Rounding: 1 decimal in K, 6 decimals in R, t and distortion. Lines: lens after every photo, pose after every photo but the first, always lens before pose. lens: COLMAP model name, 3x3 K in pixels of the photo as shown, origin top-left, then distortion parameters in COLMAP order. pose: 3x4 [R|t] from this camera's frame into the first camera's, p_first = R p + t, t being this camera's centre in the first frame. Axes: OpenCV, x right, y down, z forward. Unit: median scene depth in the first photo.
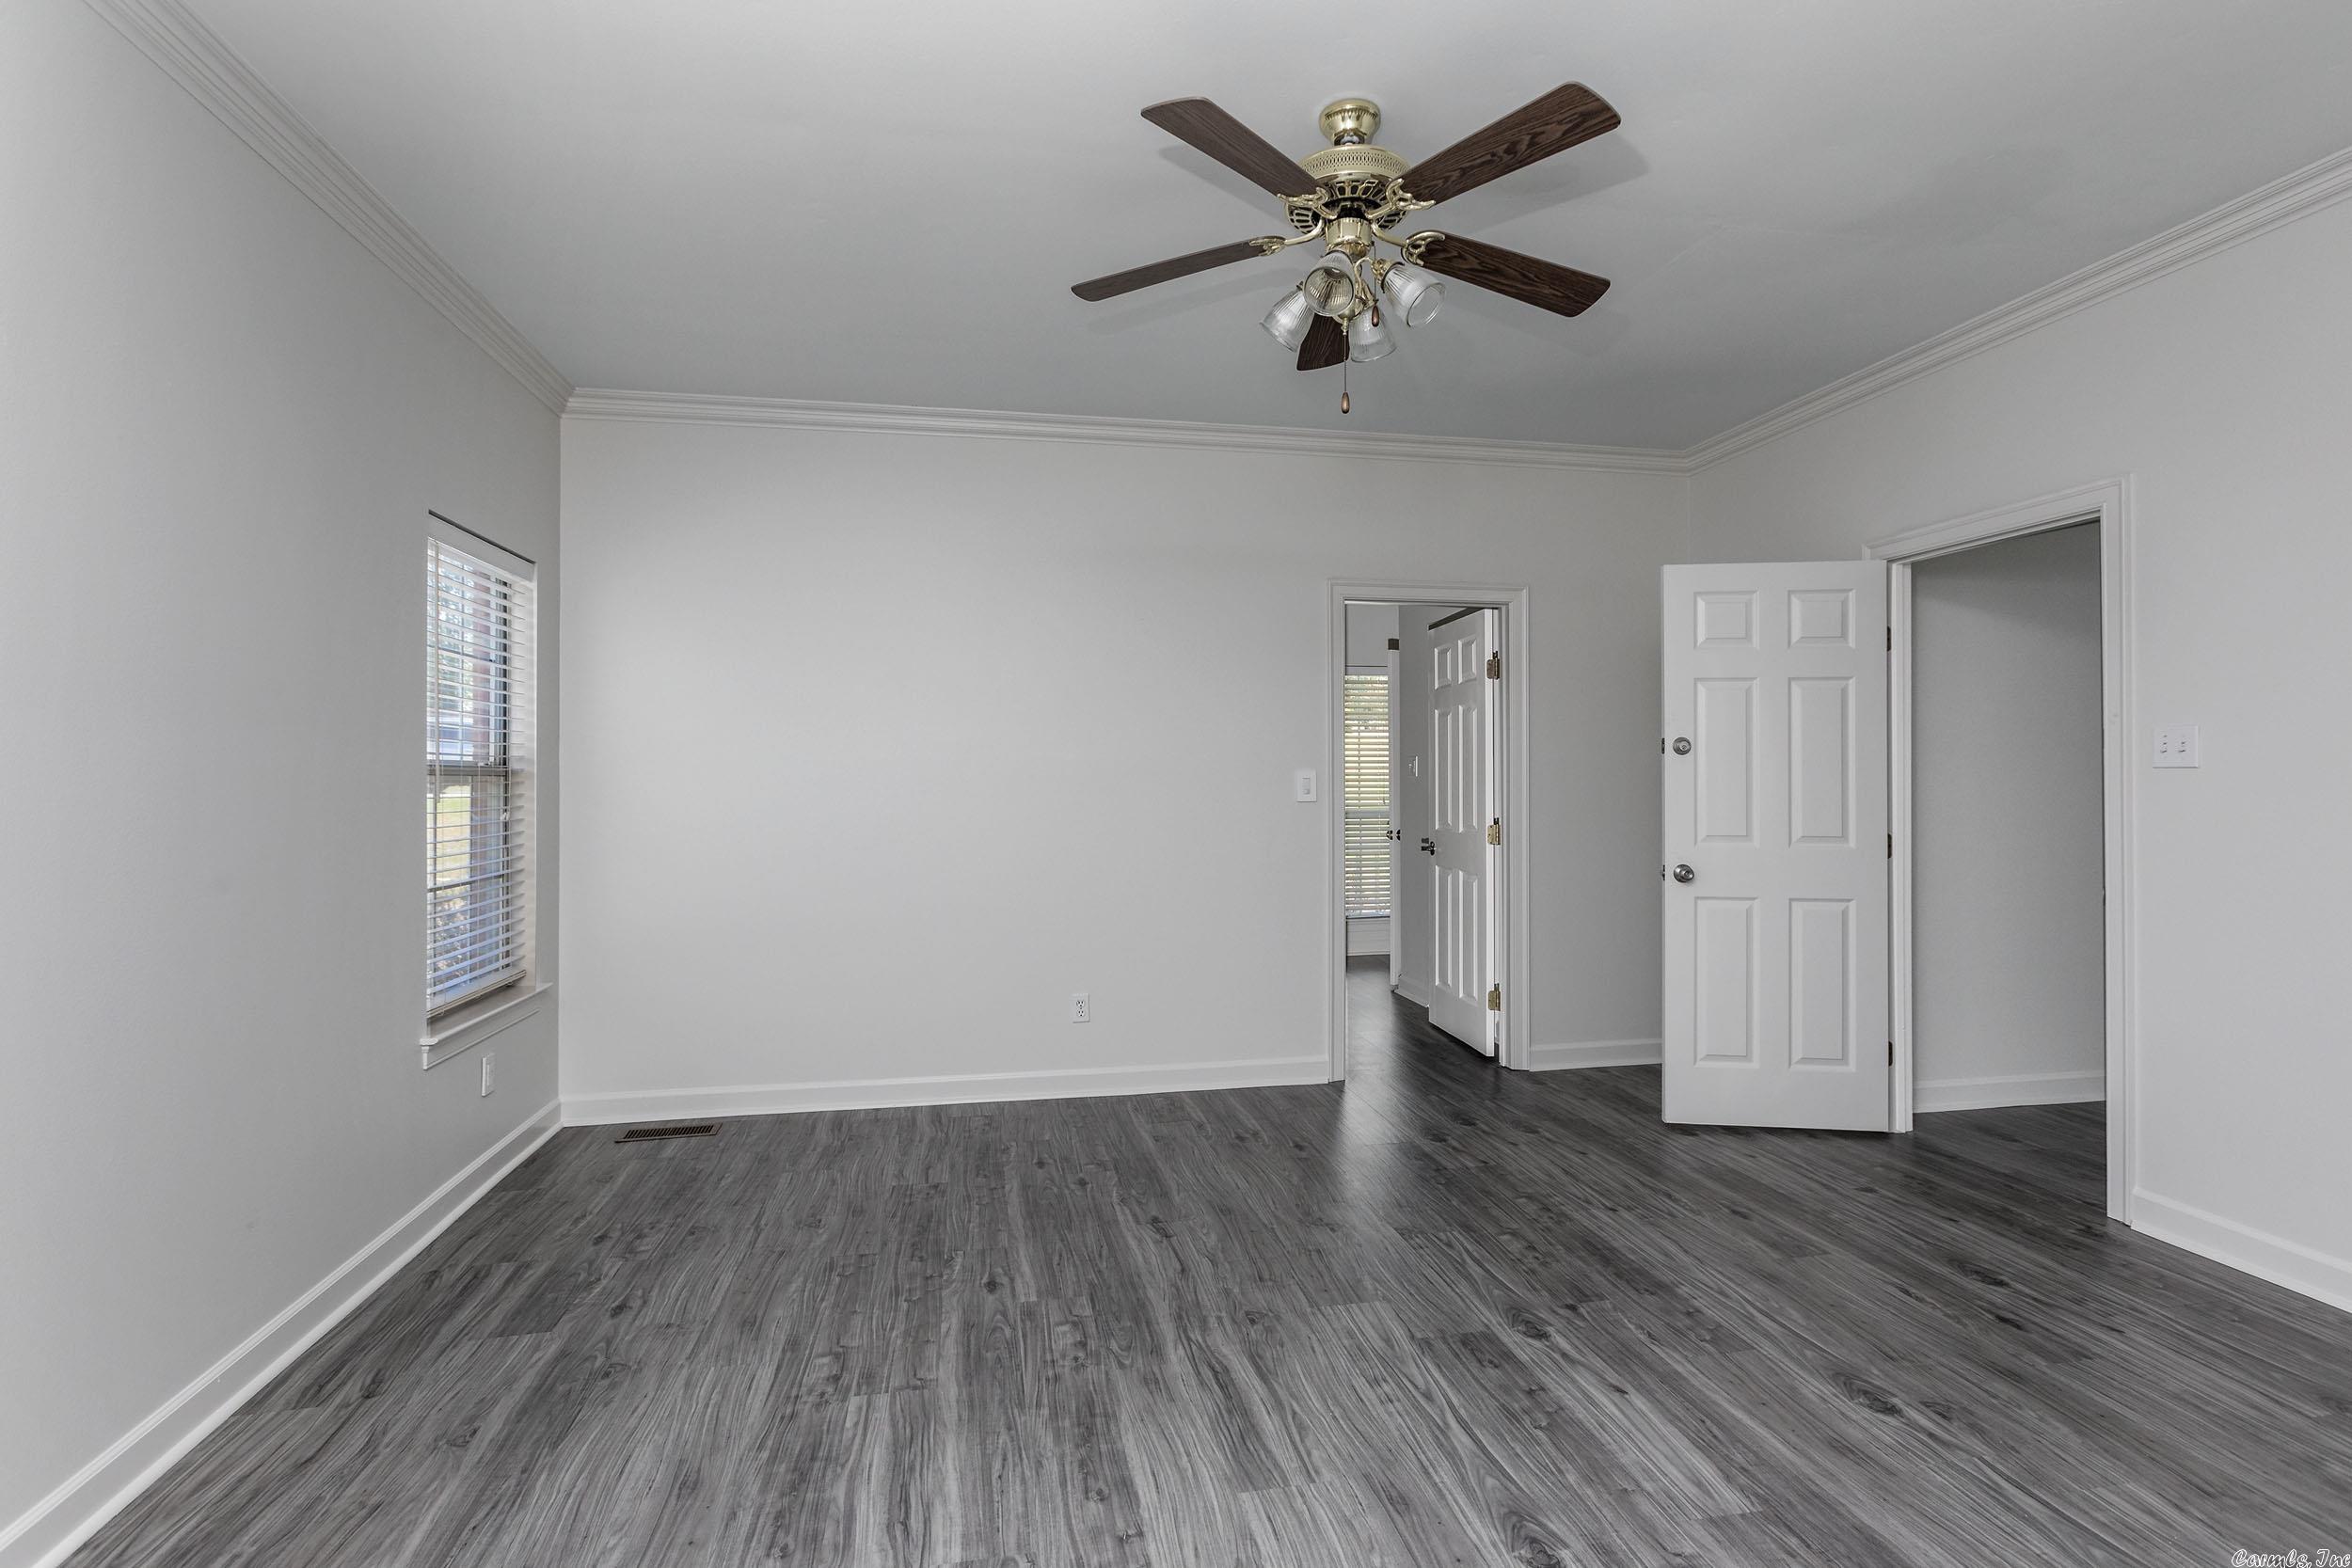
lens RADIAL K [[1072.5, 0, 1130.7], [0, 1072.5, 774.5], [0, 0, 1]] dist [-0.010345, 0.009187]
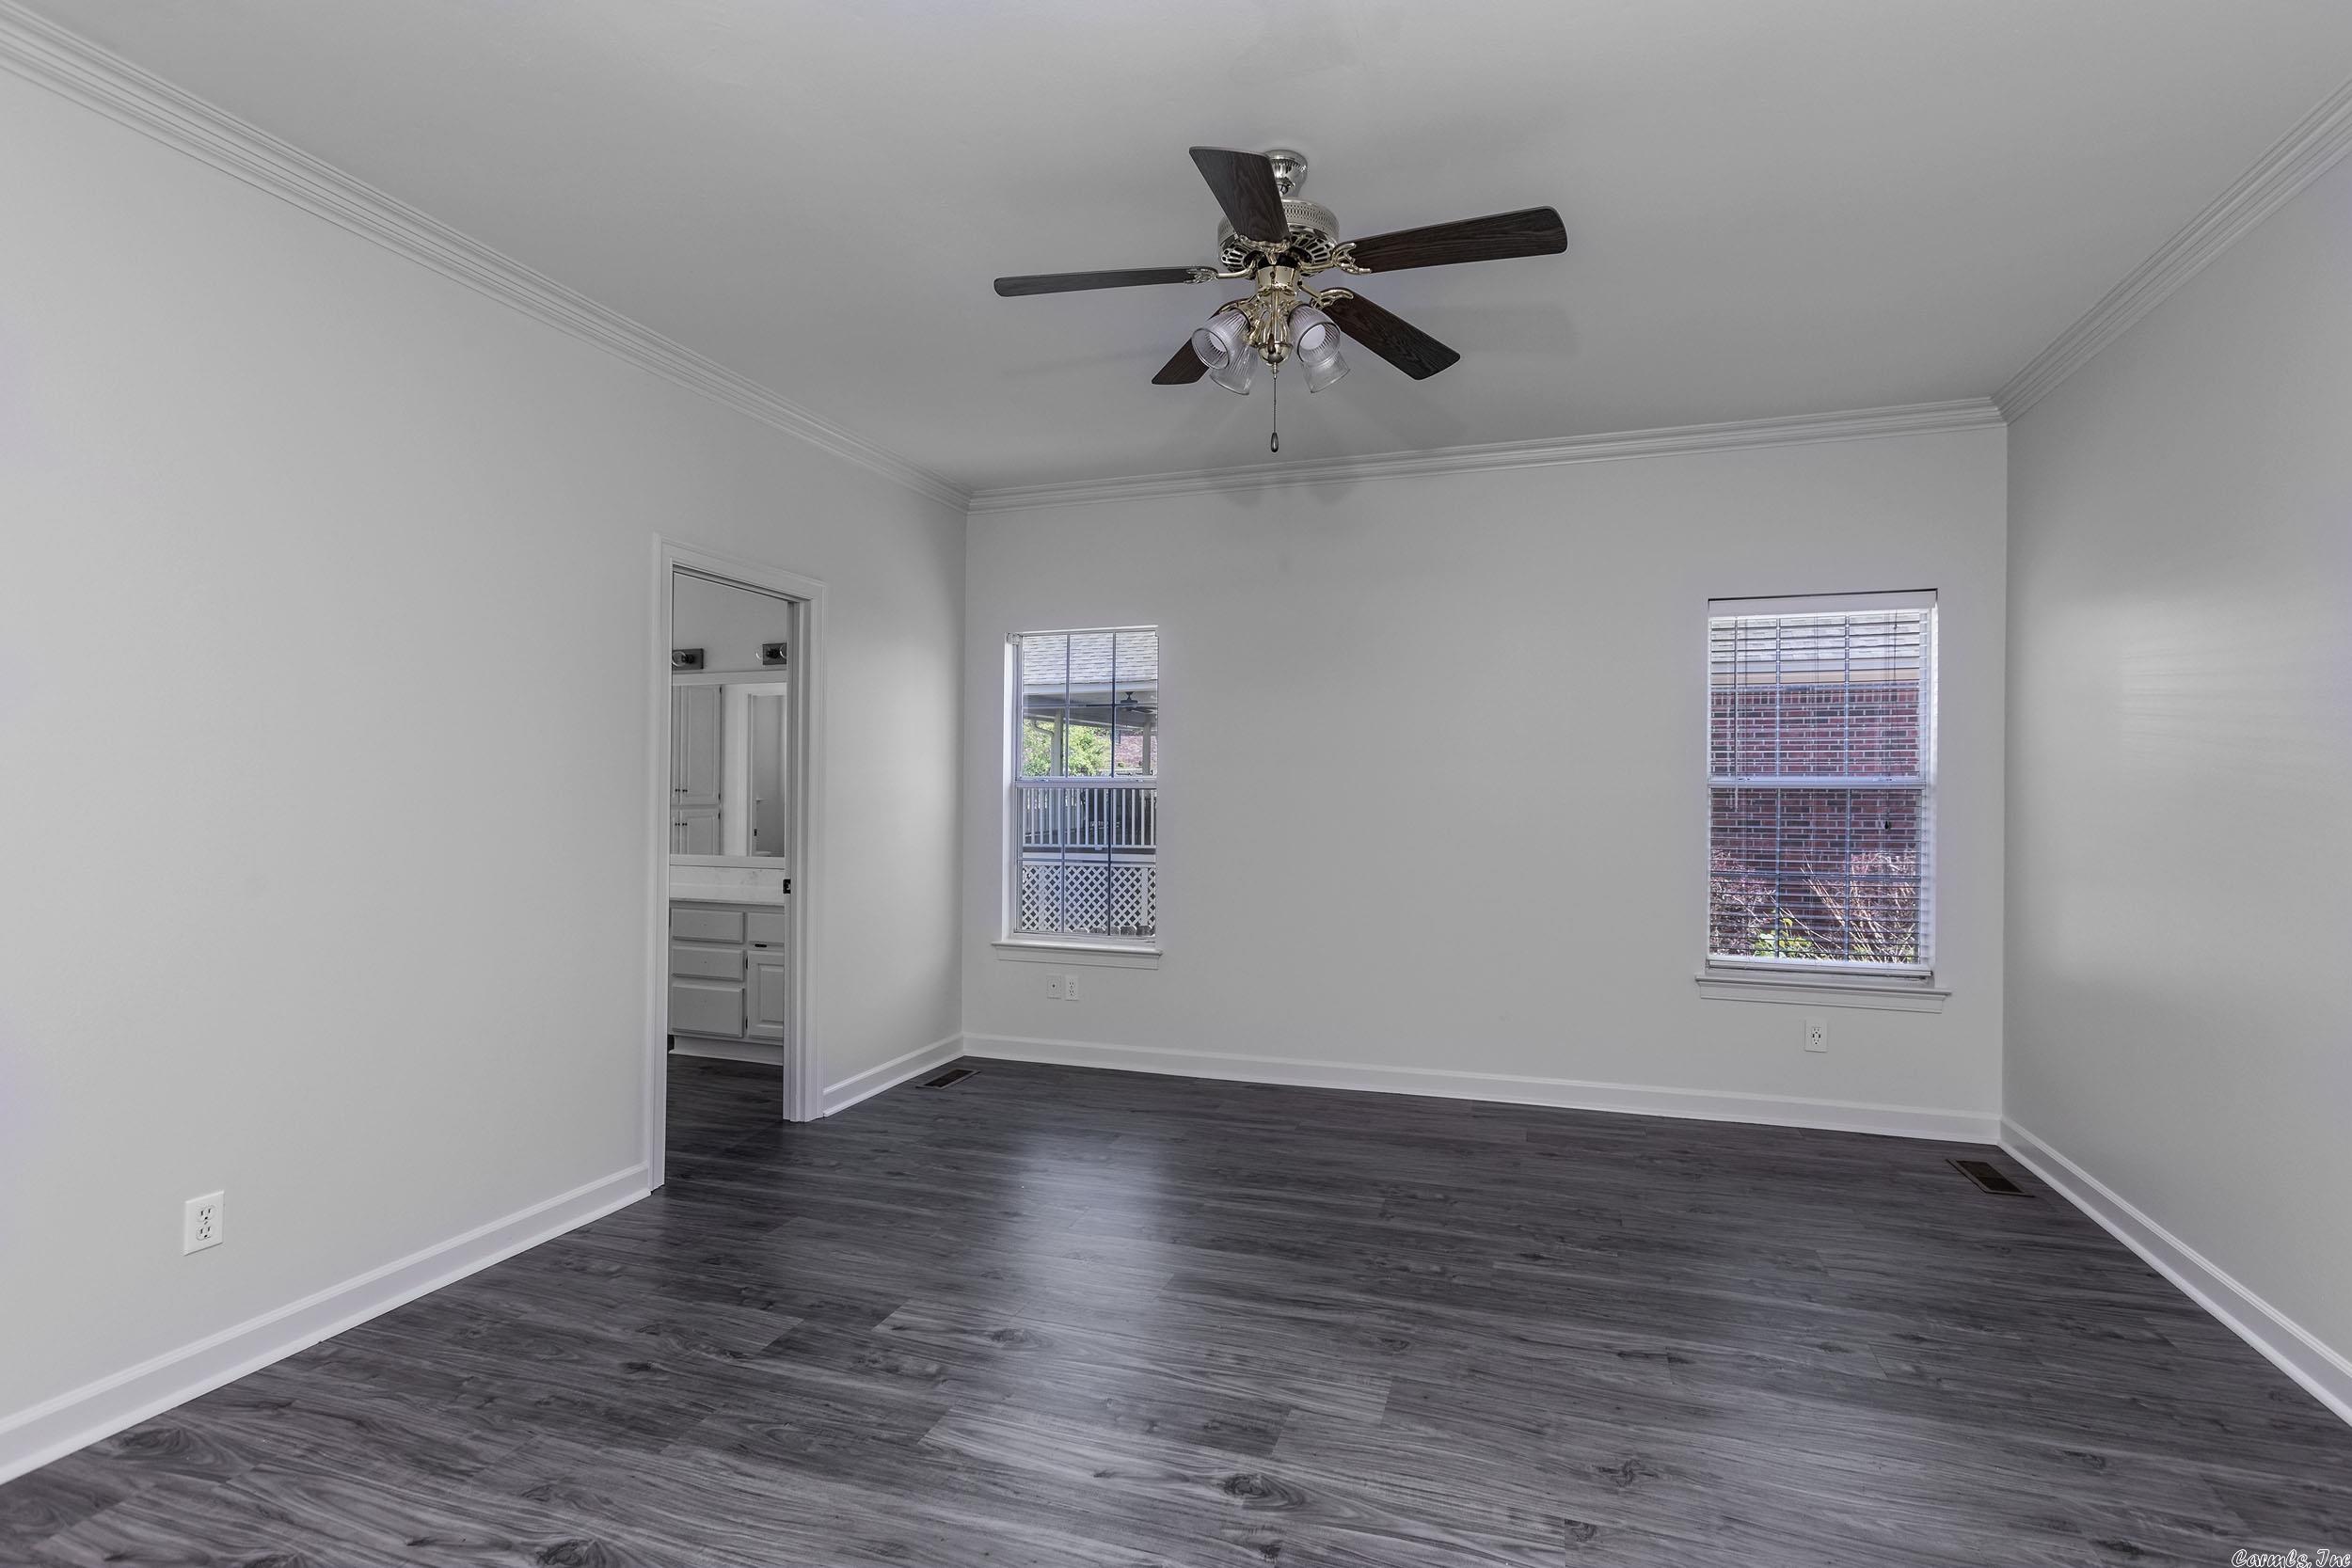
lens RADIAL K [[1111.1, 0, 1191.7], [0, 1111.1, 782.6], [0, 0, 1]] dist [-0.014740, 0.011253]
pose [[-0.459630, -0.001757, -0.888109, 1.164954], [0.000750, 0.999997, -0.002366, 0.014101], [0.888110, -0.001754, -0.459627, 1.406236]]
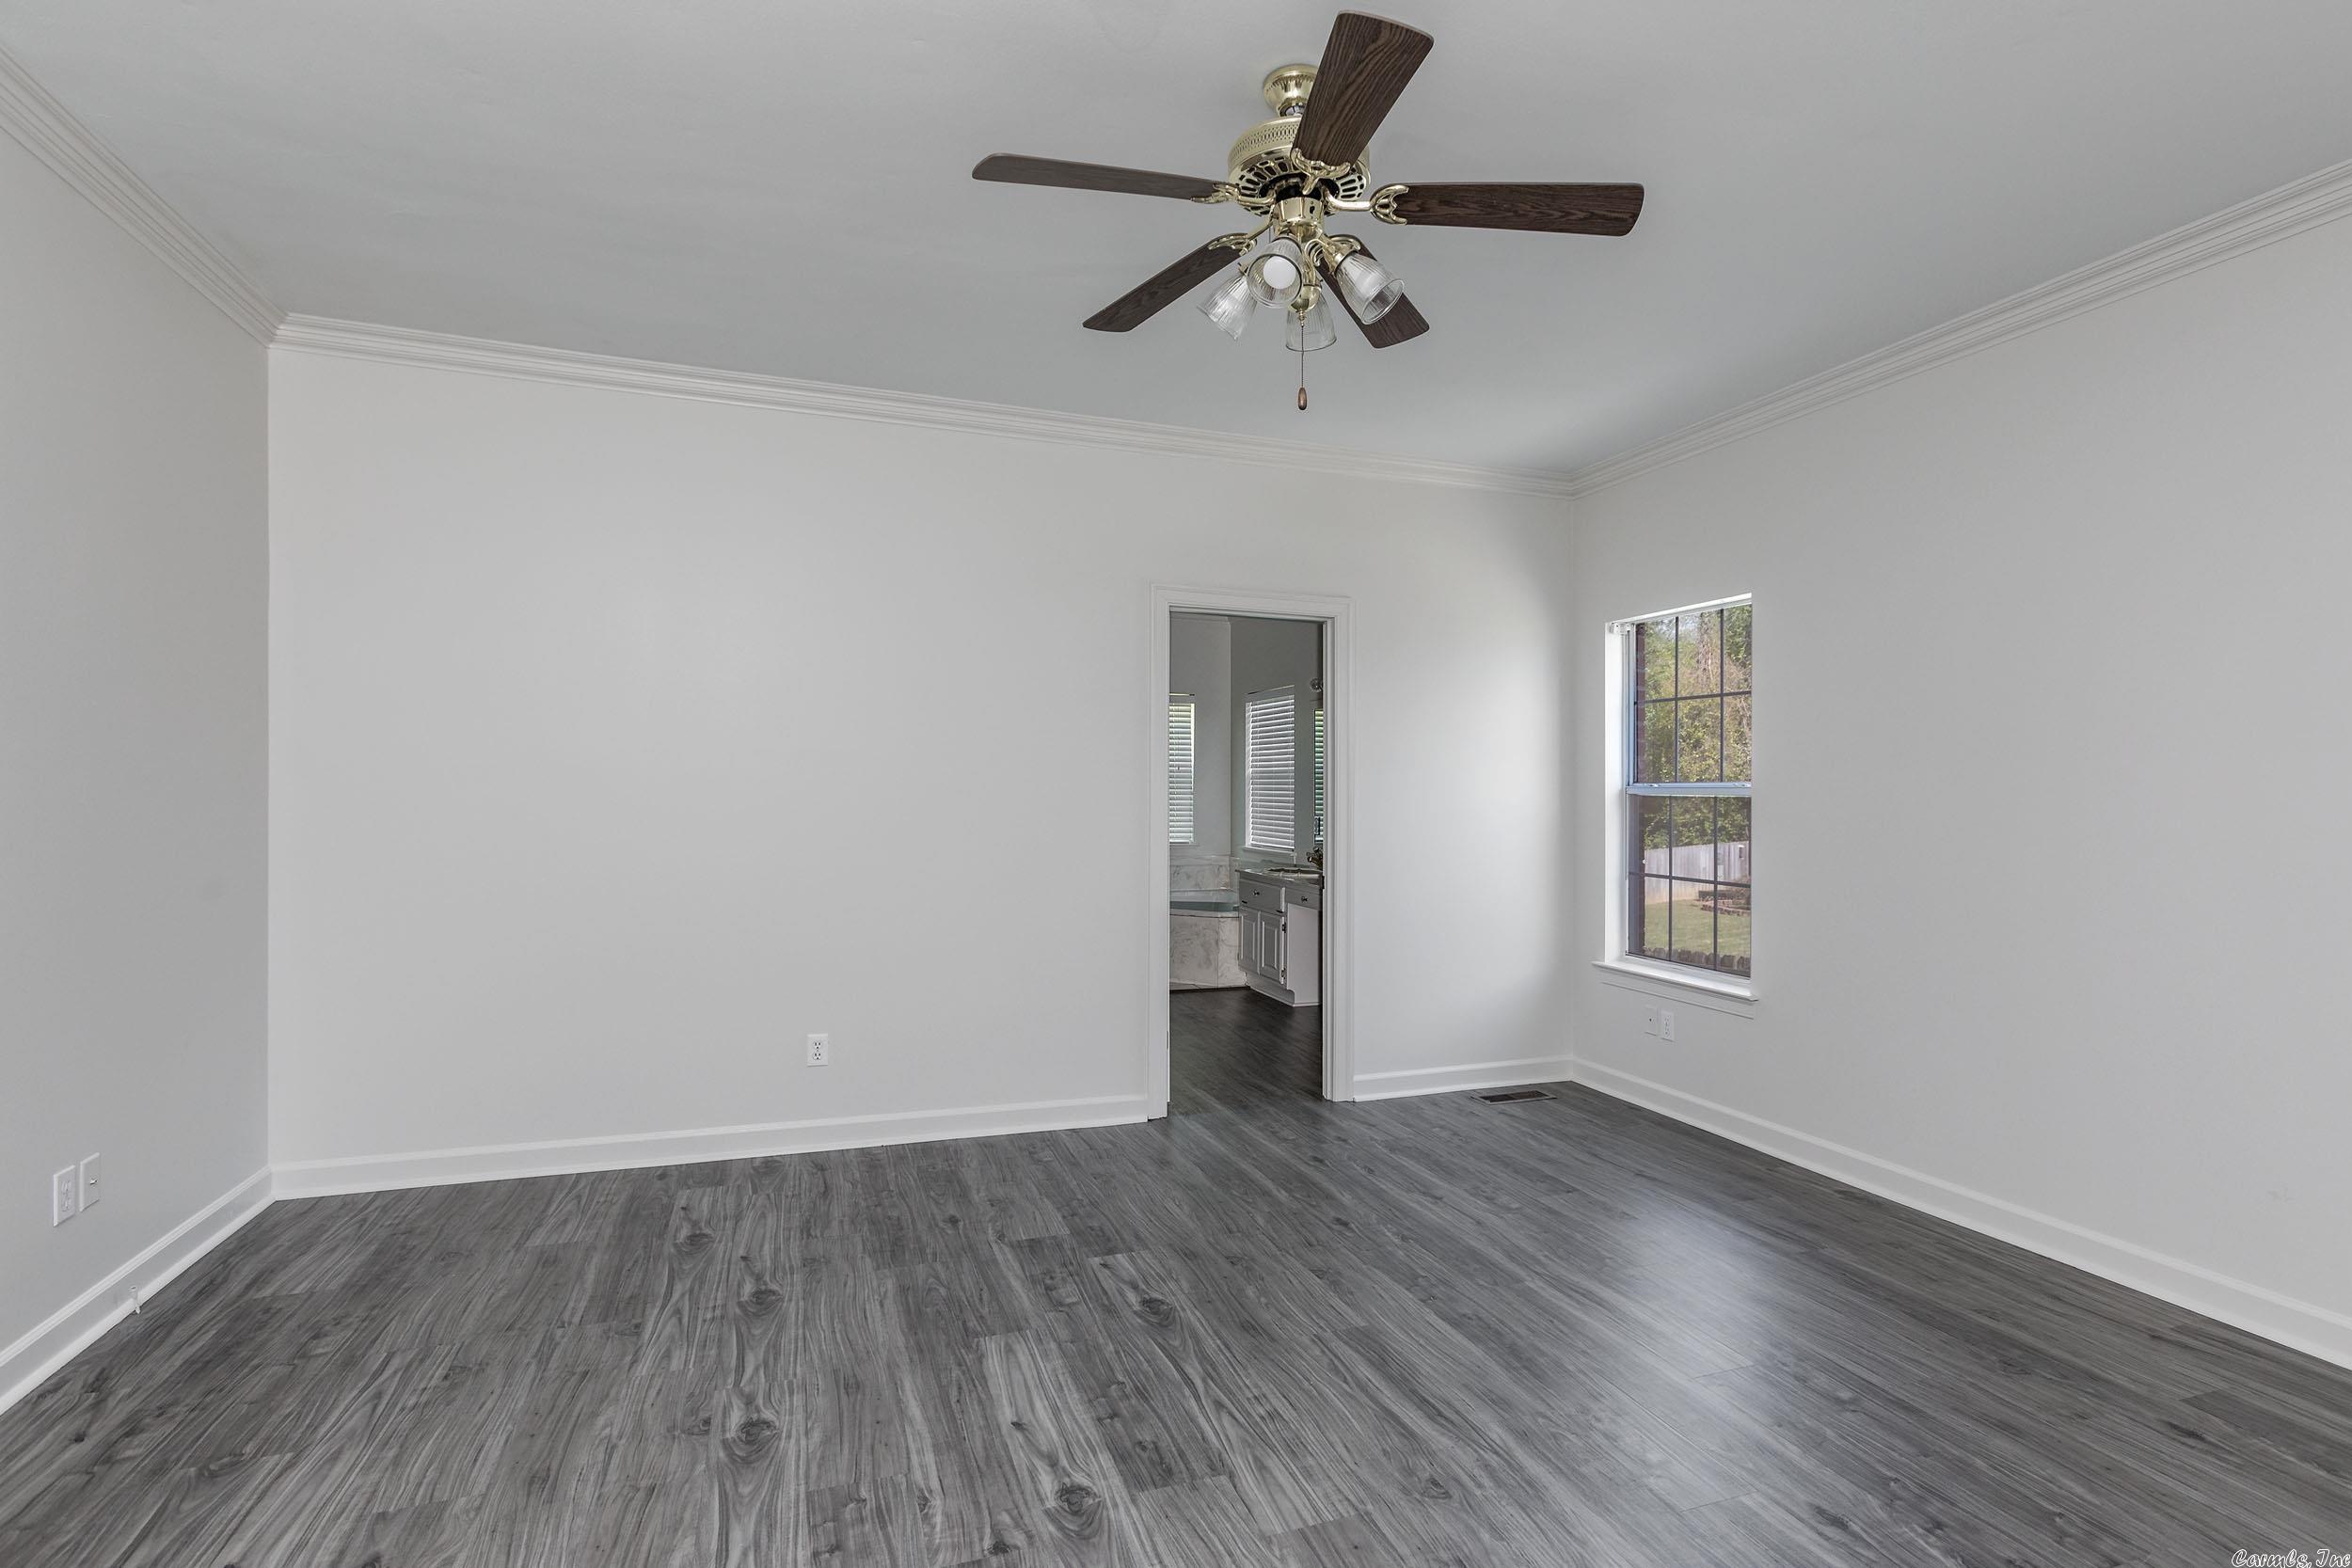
lens RADIAL K [[1111.1, 0, 1191.7], [0, 1111.1, 782.6], [0, 0, 1]] dist [-0.014740, 0.011253]
pose [[-0.981231, -0.004470, -0.192786, 0.473033], [-0.002589, 0.999947, -0.010009, 0.022996], [0.192820, -0.009322, -0.981190, 1.884896]]
